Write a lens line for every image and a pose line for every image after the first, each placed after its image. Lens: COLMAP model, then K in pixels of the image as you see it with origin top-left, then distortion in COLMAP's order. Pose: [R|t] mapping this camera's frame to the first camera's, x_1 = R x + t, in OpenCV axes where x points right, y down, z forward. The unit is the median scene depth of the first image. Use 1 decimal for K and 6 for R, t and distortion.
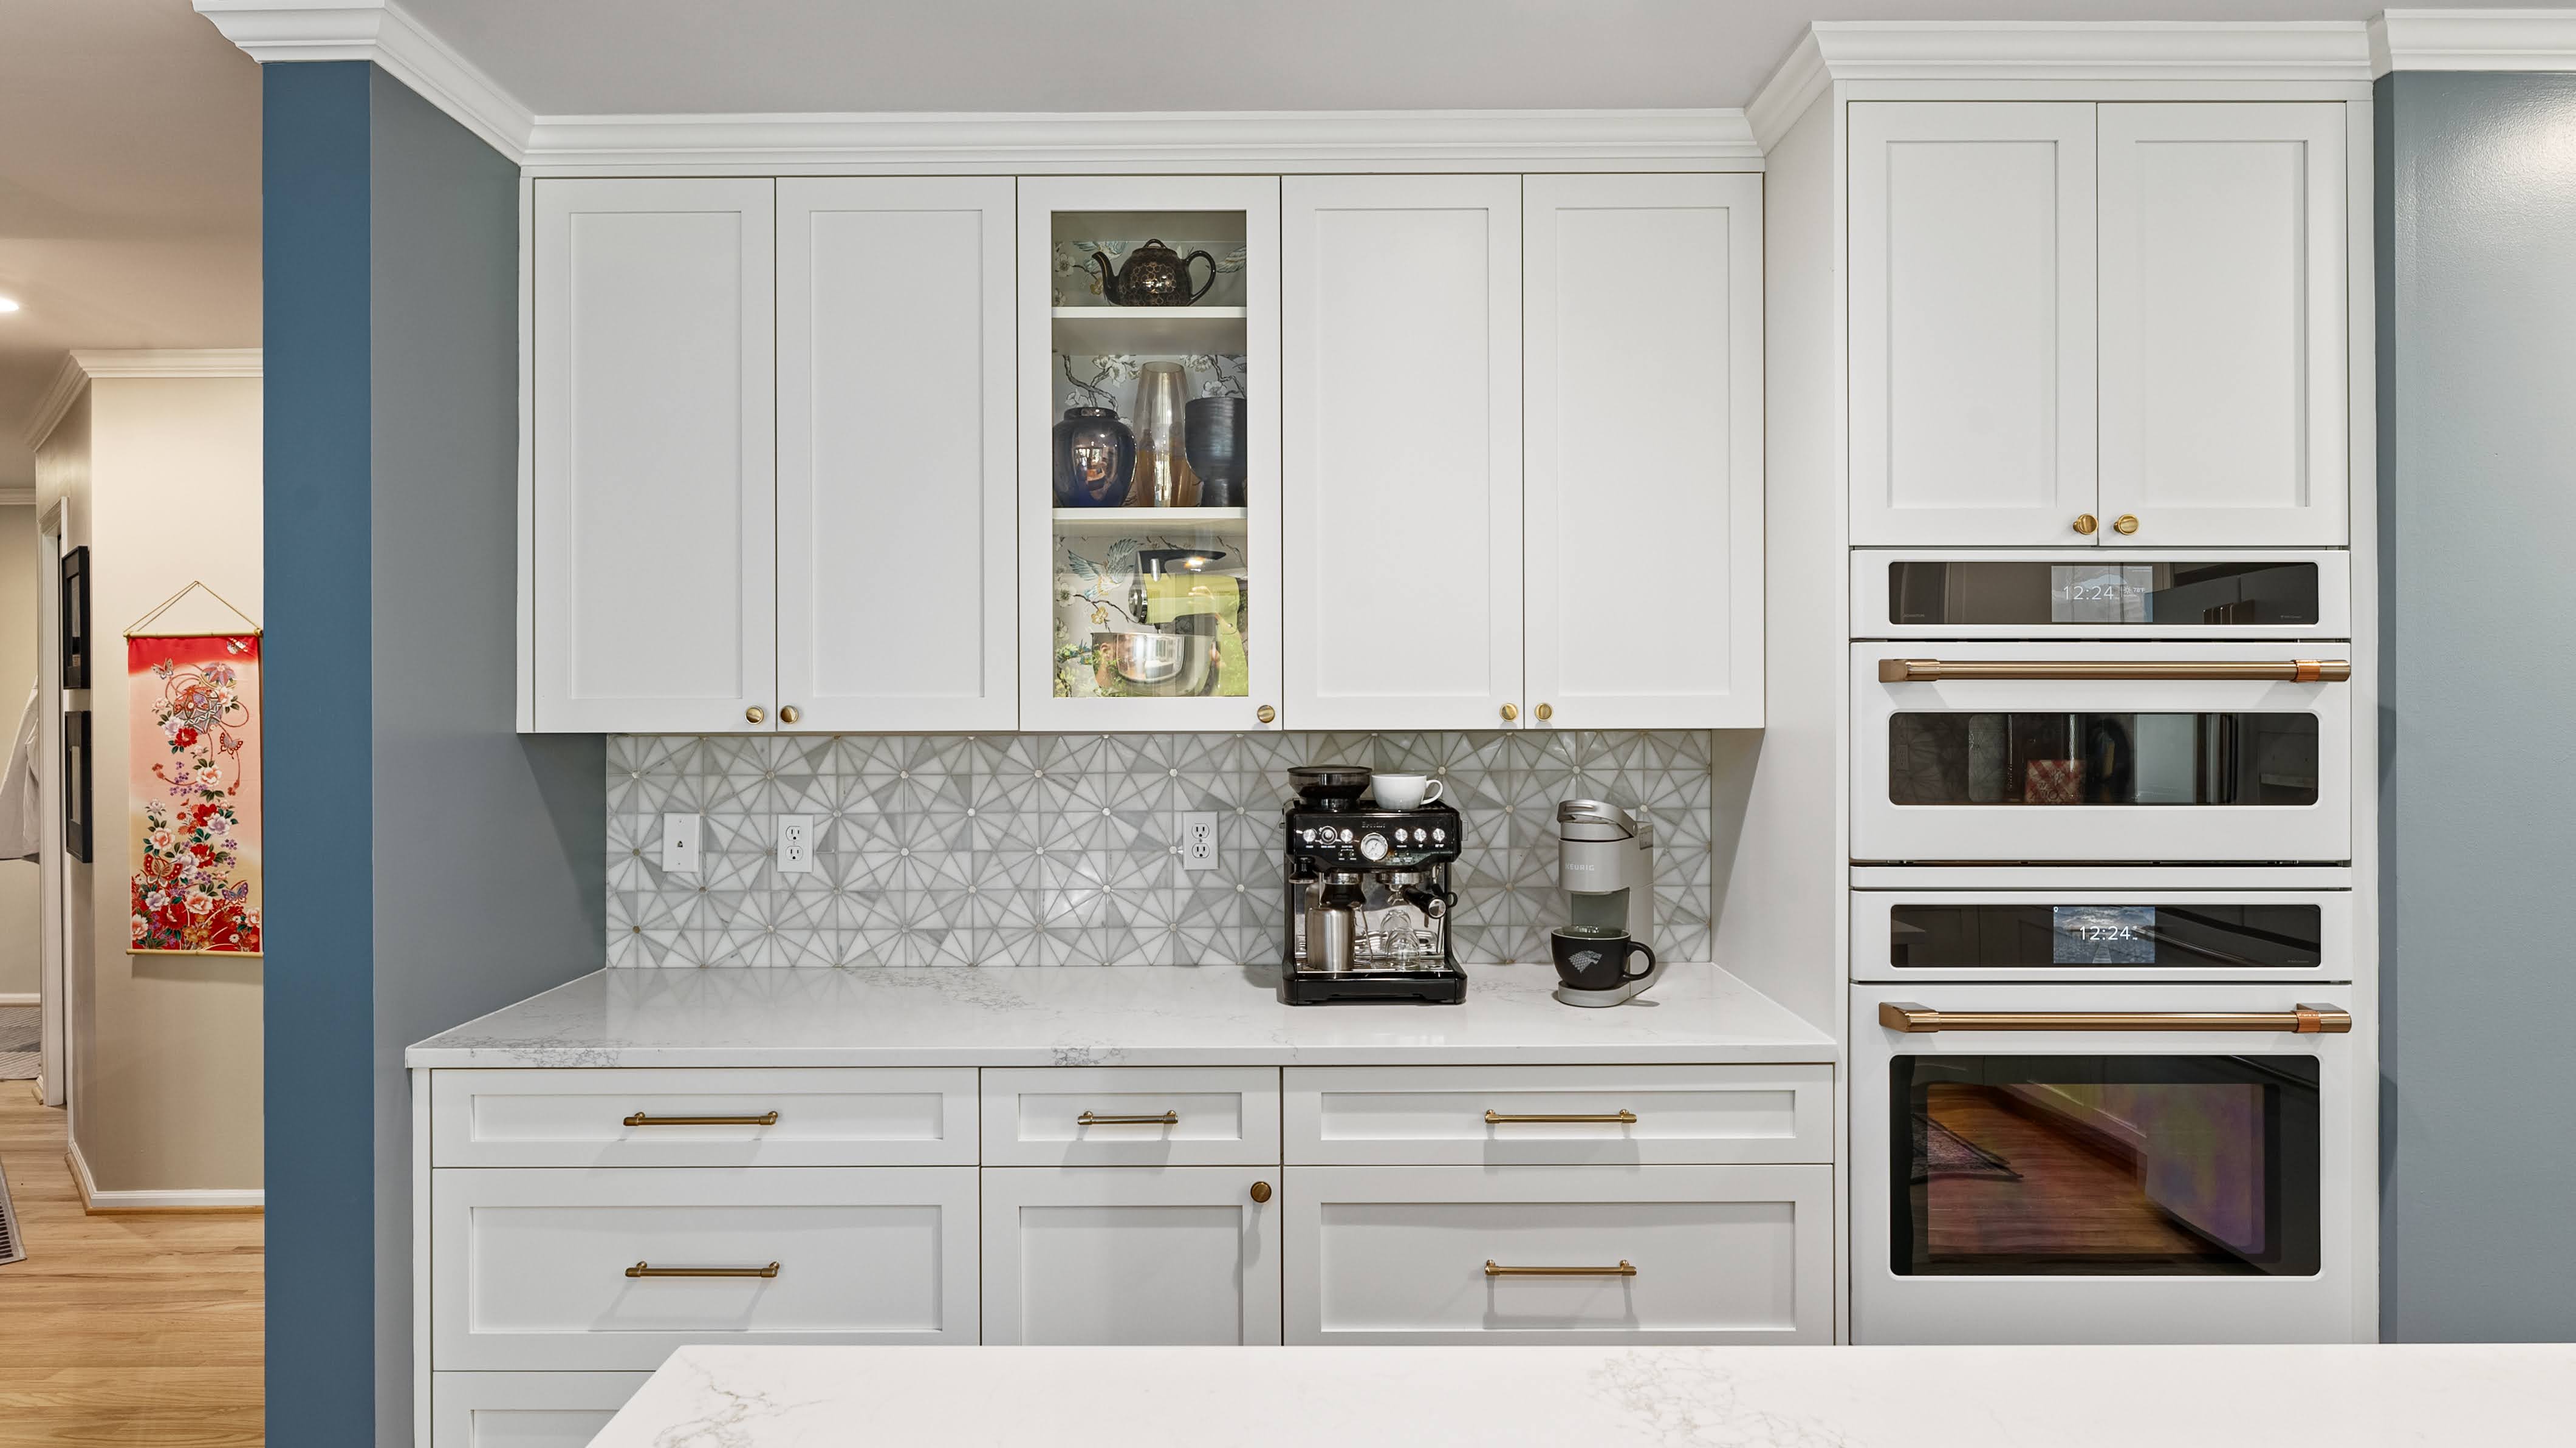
lens RADIAL K [[1413.2, 0, 1289.1], [0, 1413.2, 696.3], [0, 0, 1]] dist [0.000123, -0.001029]
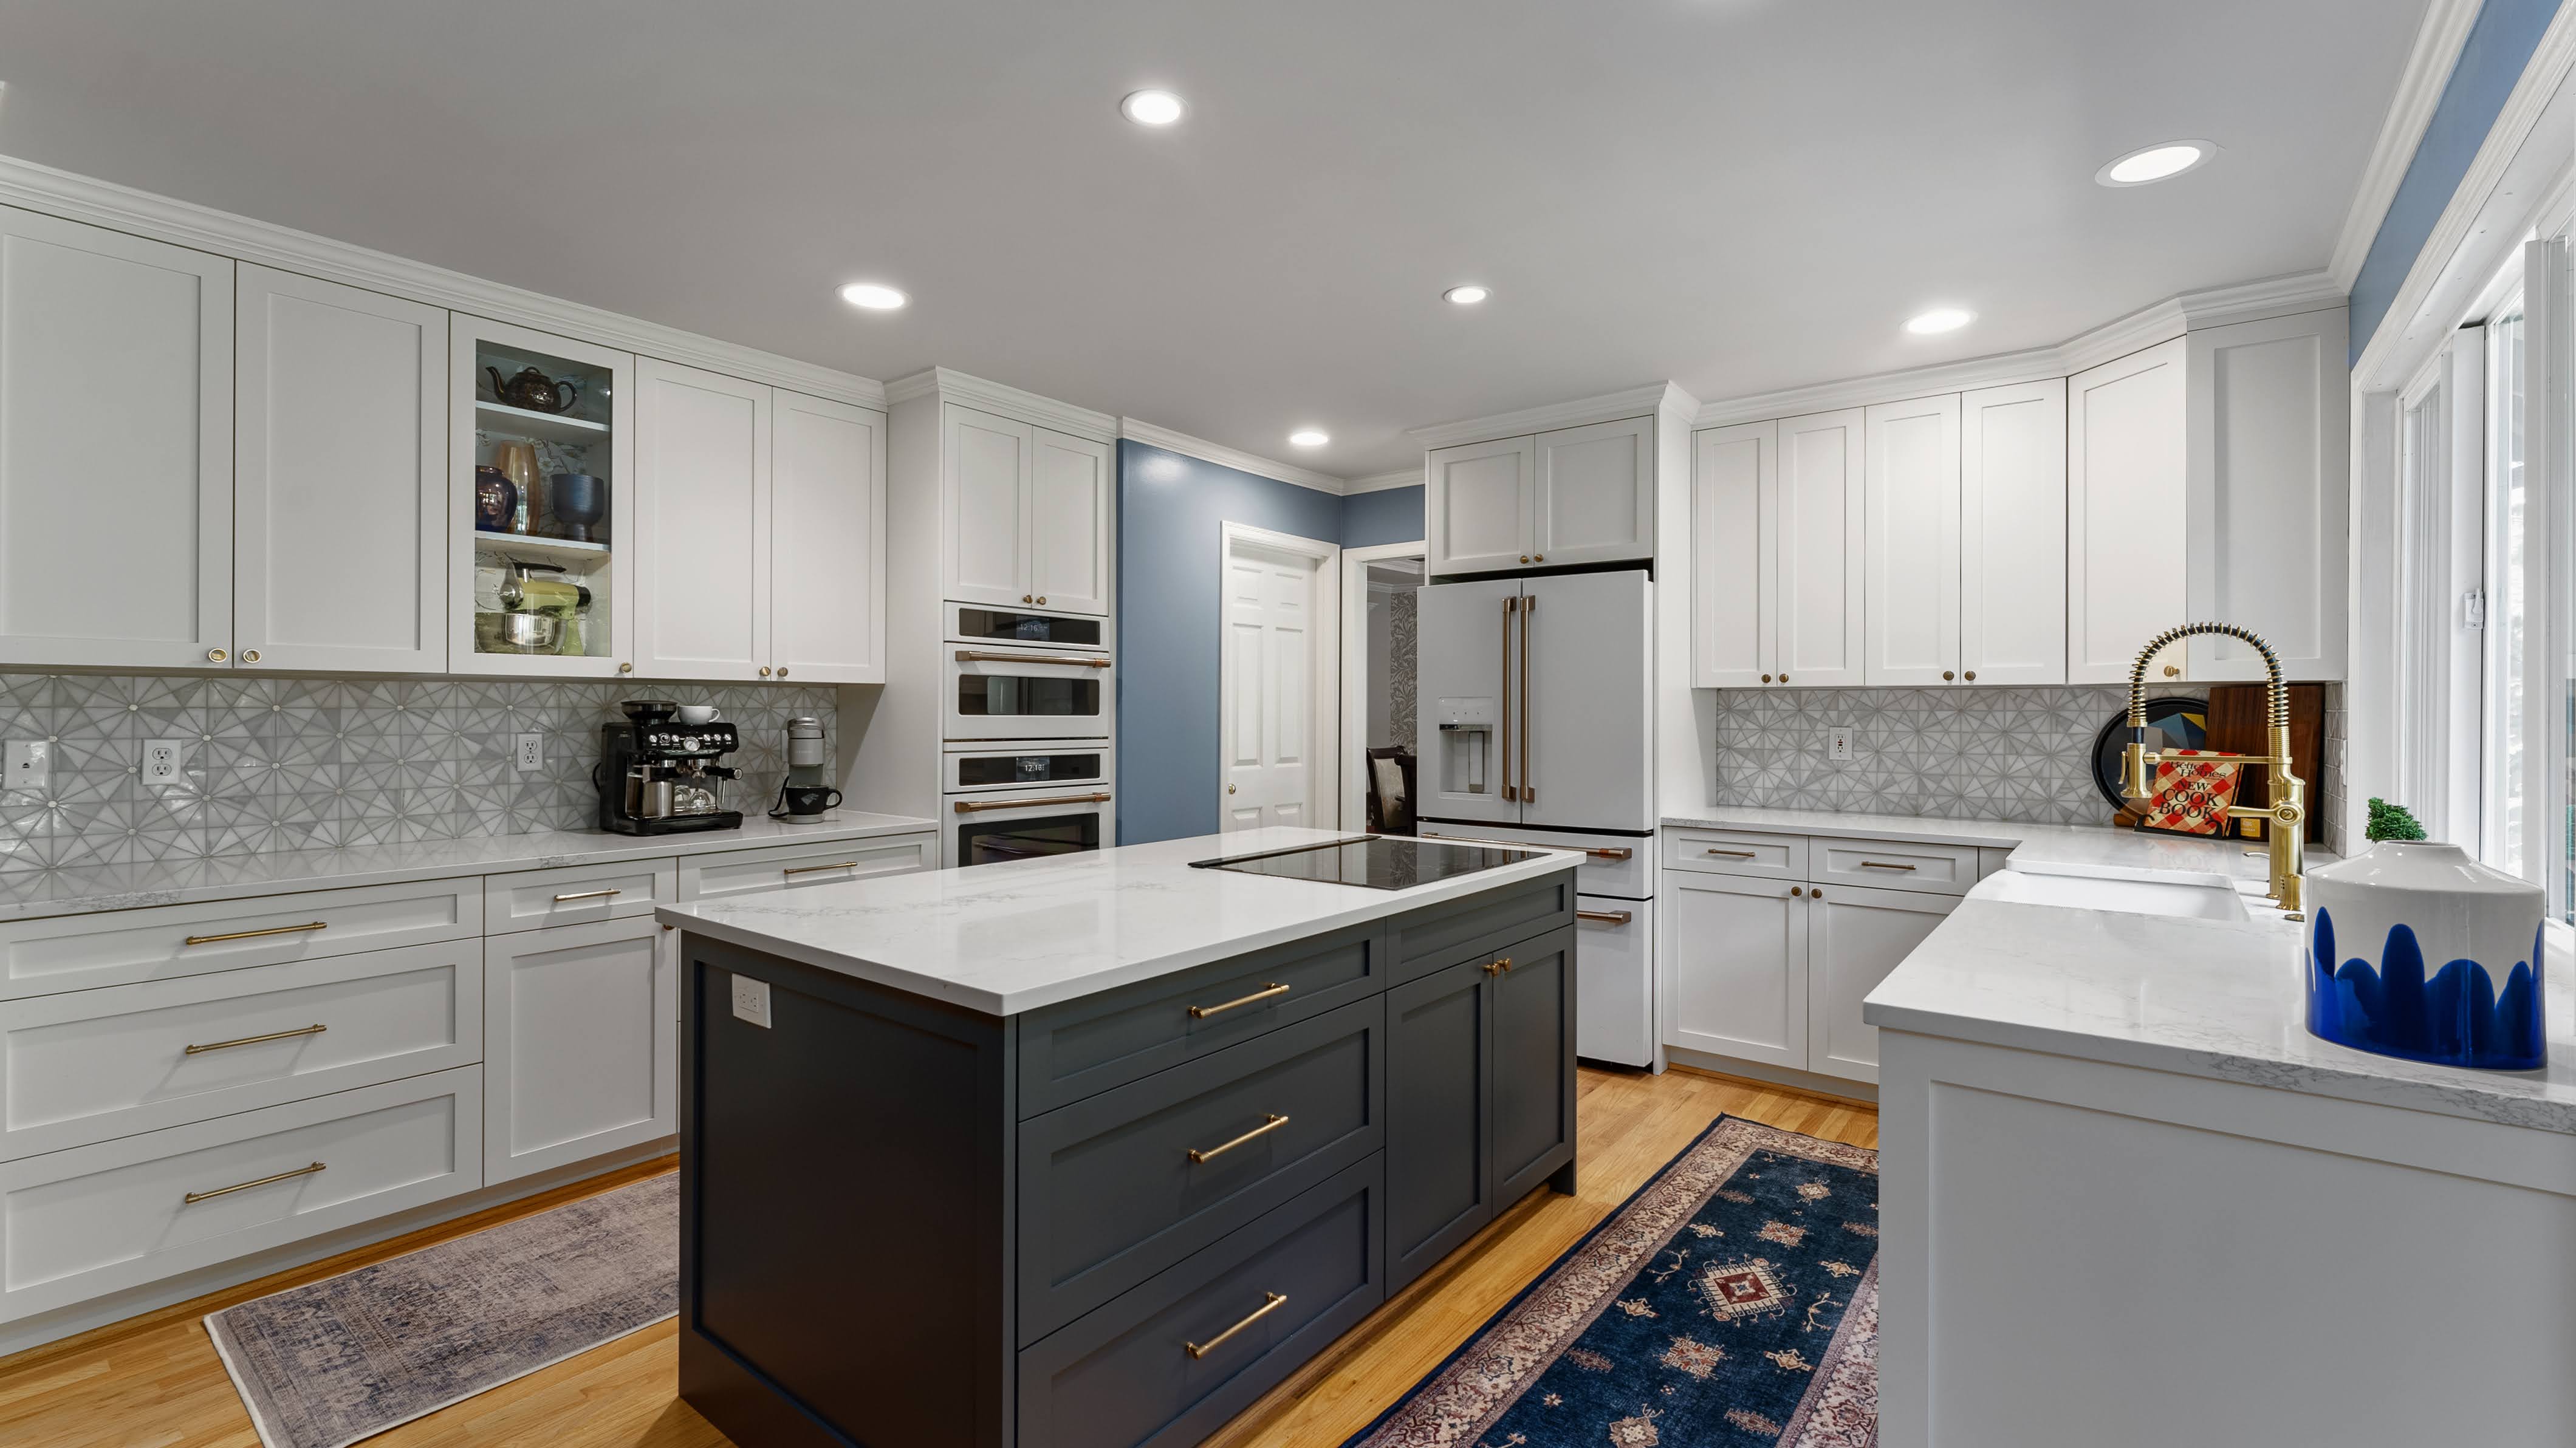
lens RADIAL K [[1114.1, 0, 1290.0], [0, 1114.1, 704.5], [0, 0, 1]] dist [-0.006909, 0.001410]
pose [[0.608745, 0.009629, 0.793308, -0.521153], [-0.005400, 0.999953, -0.007993, 0.055415], [-0.793348, 0.000582, 0.608769, -0.398762]]
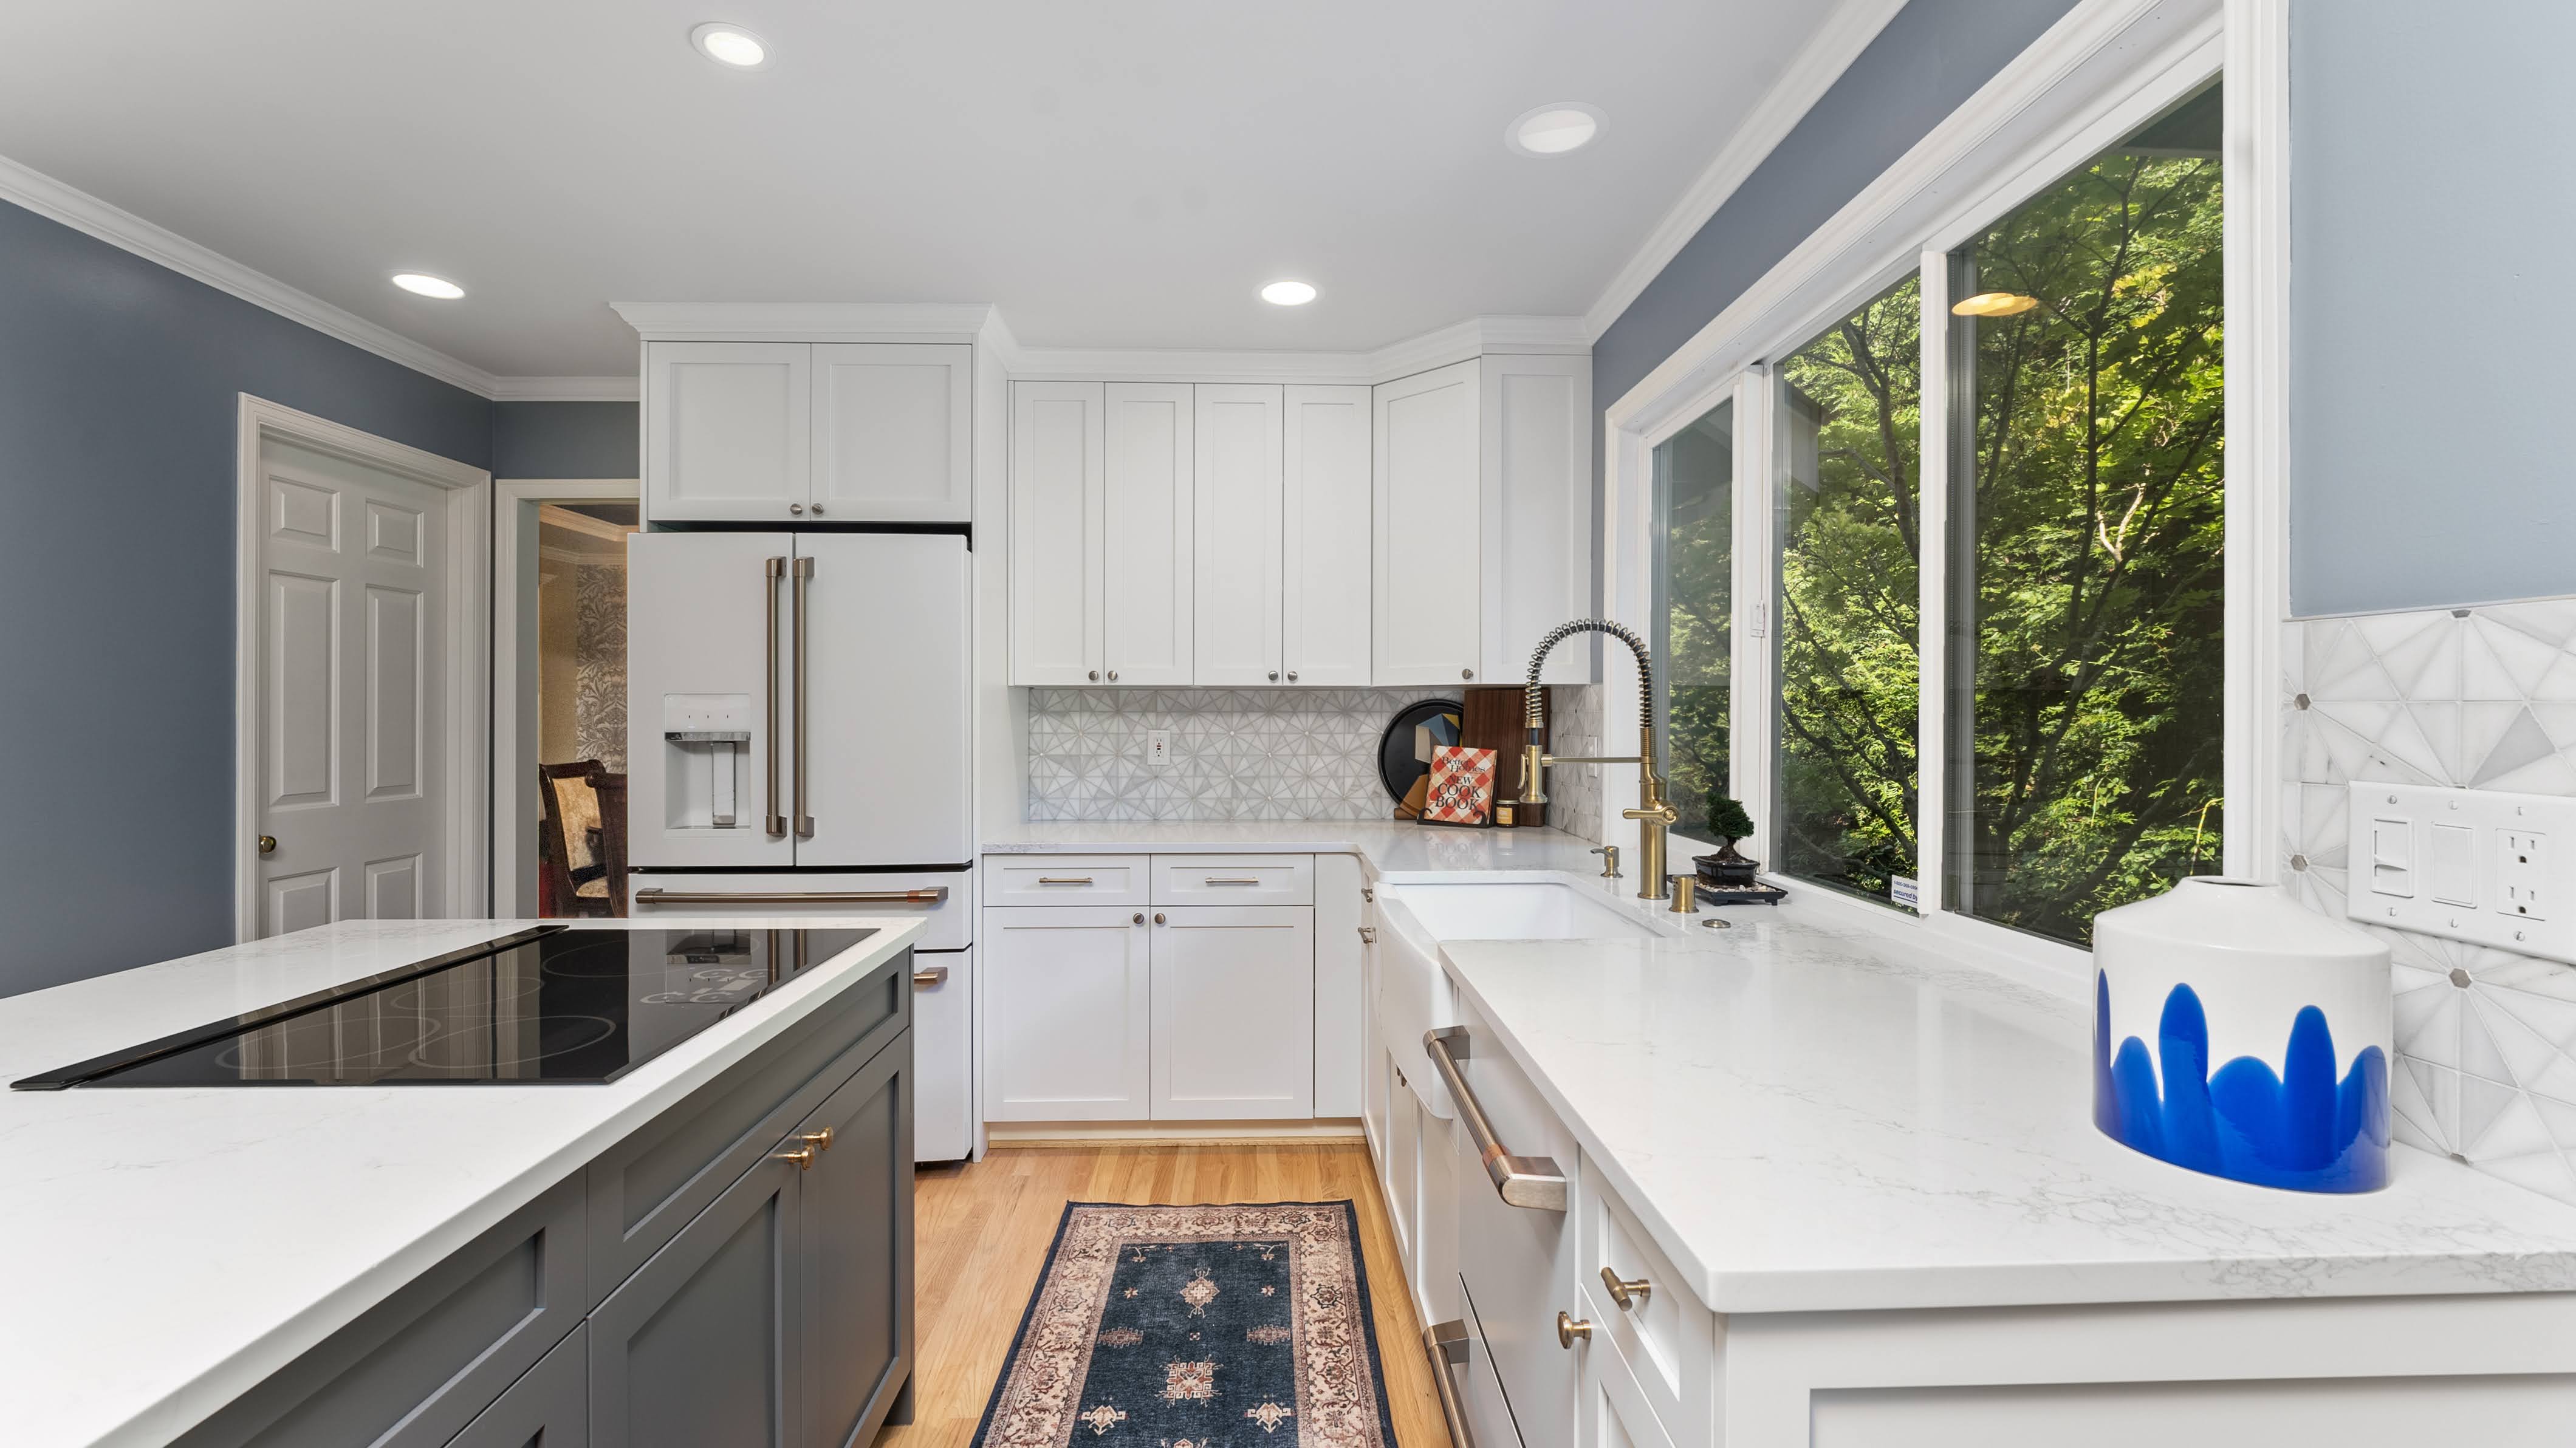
lens RADIAL K [[1049.3, 0, 1290.5], [0, 1049.3, 715.8], [0, 0, 1]] dist [-0.012203, -0.000199]
pose [[-0.036556, 0.001729, 0.999330, -0.191824], [-0.000199, 0.999998, -0.001737, 0.054489], [-0.999332, -0.000262, -0.036556, -0.184777]]
